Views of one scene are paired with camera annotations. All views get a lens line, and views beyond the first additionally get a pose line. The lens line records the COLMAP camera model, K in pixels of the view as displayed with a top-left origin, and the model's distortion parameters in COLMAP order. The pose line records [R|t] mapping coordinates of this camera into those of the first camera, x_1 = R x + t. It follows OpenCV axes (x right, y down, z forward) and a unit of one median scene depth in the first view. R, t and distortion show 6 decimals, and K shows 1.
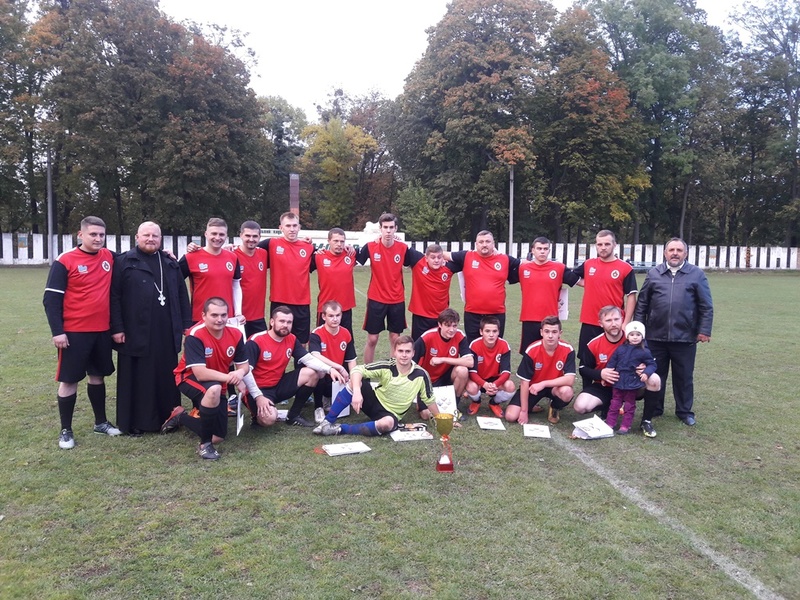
lens RADIAL K [[707.9, 0, 399.8], [0, 707.9, 327.5], [0, 0, 1]] dist [0.126794, -0.466946]
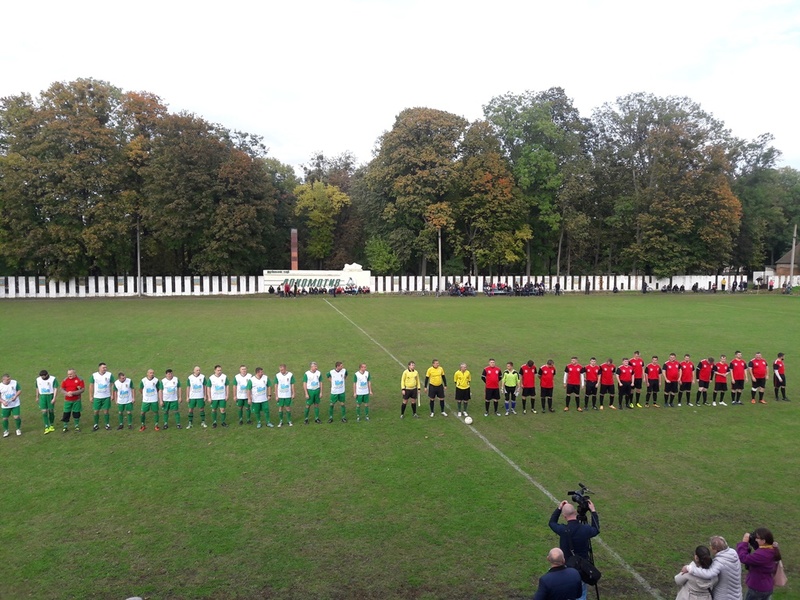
lens RADIAL K [[695.6, 0, 402.5], [0, 695.6, 325.0], [0, 0, 1]] dist [0.182102, -0.296989]
pose [[0.998898, -0.014192, 0.044744, 0.007699], [0.014584, 0.999858, -0.008457, -0.004303], [-0.044618, 0.009100, 0.998963, -0.494877]]
